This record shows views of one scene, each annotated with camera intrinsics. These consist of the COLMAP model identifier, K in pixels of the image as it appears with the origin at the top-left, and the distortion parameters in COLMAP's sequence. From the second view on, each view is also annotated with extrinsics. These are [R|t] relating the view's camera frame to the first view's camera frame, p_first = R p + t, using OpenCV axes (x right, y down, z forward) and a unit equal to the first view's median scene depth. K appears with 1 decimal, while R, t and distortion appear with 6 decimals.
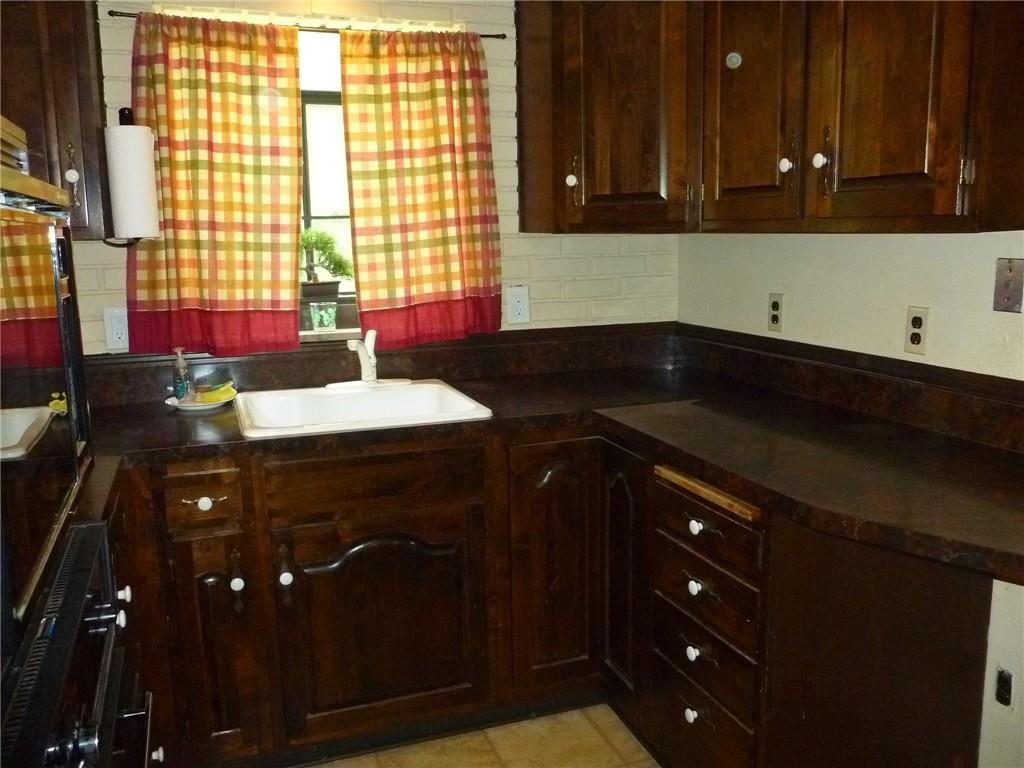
lens RADIAL K [[871.4, 0, 509.3], [0, 871.4, 379.9], [0, 0, 1]] dist [-0.025958, 0.013803]
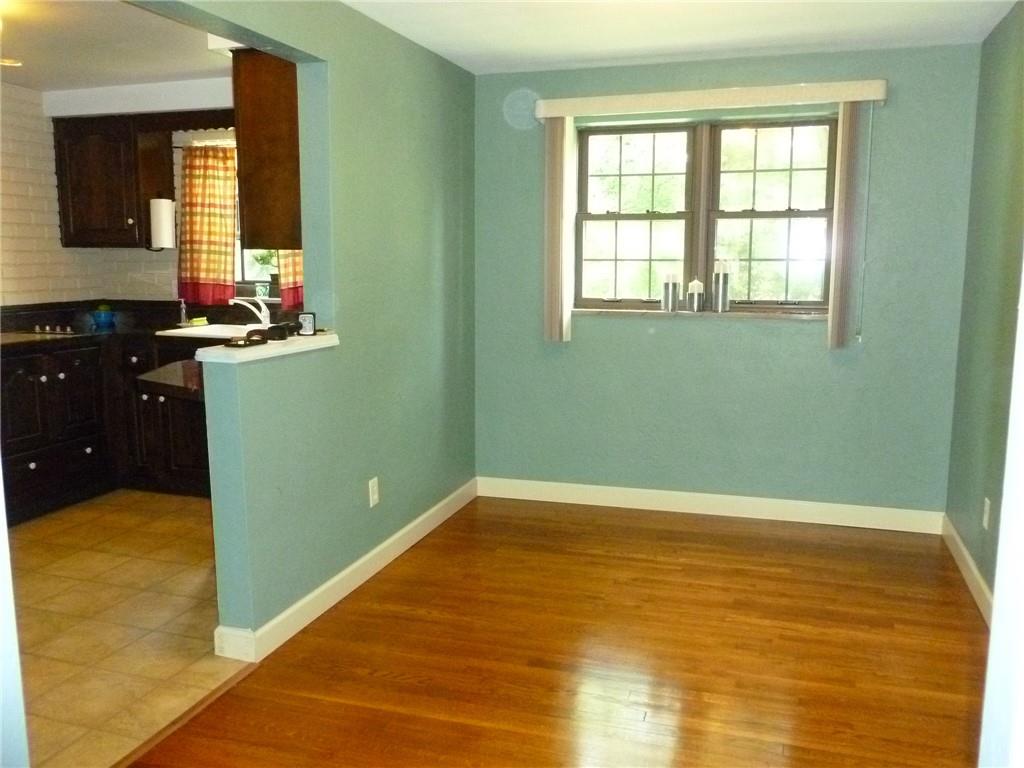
lens RADIAL K [[871.4, 0, 492.9], [0, 871.4, 398.8], [0, 0, 1]] dist [-0.025958, 0.013803]
pose [[0.776244, 0.118271, -0.619240, 1.561541], [-0.131009, 0.991064, 0.025061, 0.054692], [0.616670, 0.061673, 0.784802, -0.203945]]
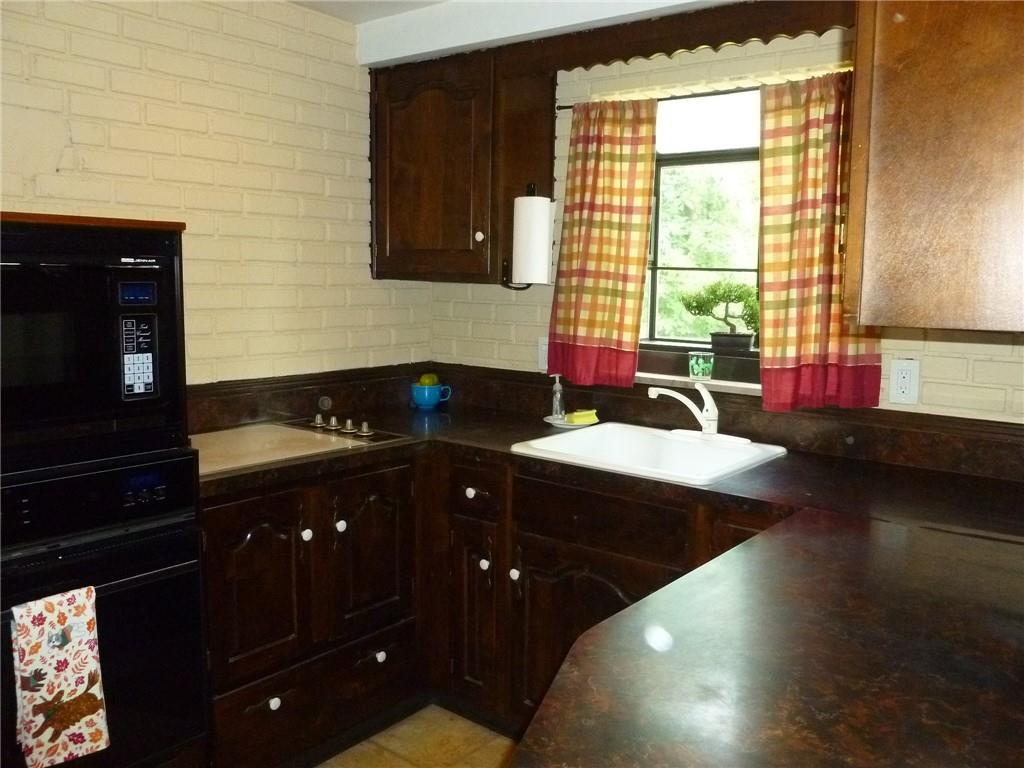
lens RADIAL K [[871.4, 0, 508.2], [0, 871.4, 383.0], [0, 0, 1]] dist [-0.025958, 0.013803]
pose [[0.514002, 0.129707, -0.847926, 0.610493], [-0.178691, 0.983006, 0.042051, -0.060694], [0.838971, 0.129903, 0.528444, 0.292474]]
